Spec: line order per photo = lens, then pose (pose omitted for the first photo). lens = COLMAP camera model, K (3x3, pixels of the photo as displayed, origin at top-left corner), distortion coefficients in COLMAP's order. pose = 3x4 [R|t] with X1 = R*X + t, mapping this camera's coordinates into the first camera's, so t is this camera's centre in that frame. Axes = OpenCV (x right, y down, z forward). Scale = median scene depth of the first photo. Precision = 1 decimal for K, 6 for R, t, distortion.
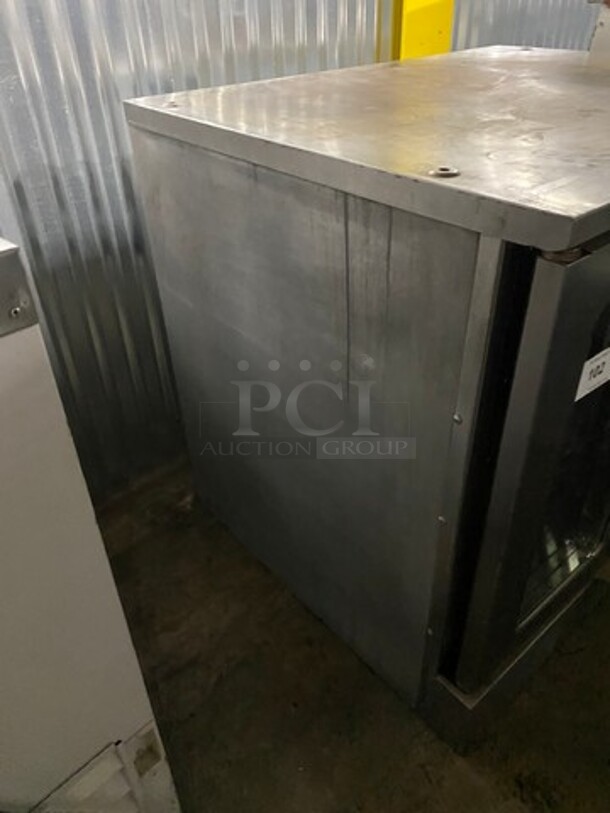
lens RADIAL K [[628.5, 0, 305.0], [0, 628.5, 406.5], [0, 0, 1]] dist [0.000438, -0.000012]
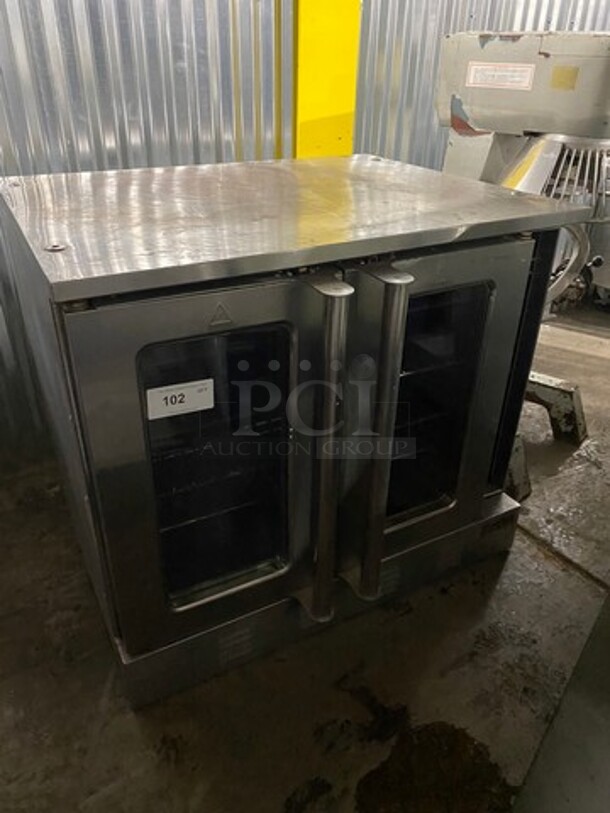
lens RADIAL K [[617.4, 0, 305.0], [0, 617.4, 406.5], [0, 0, 1]] dist [-0.006817, -0.003890]
pose [[0.978257, 0.137877, -0.154930, 0.455131], [-0.151021, 0.985567, -0.076485, 0.007473], [0.142149, 0.098220, 0.984960, -0.130208]]
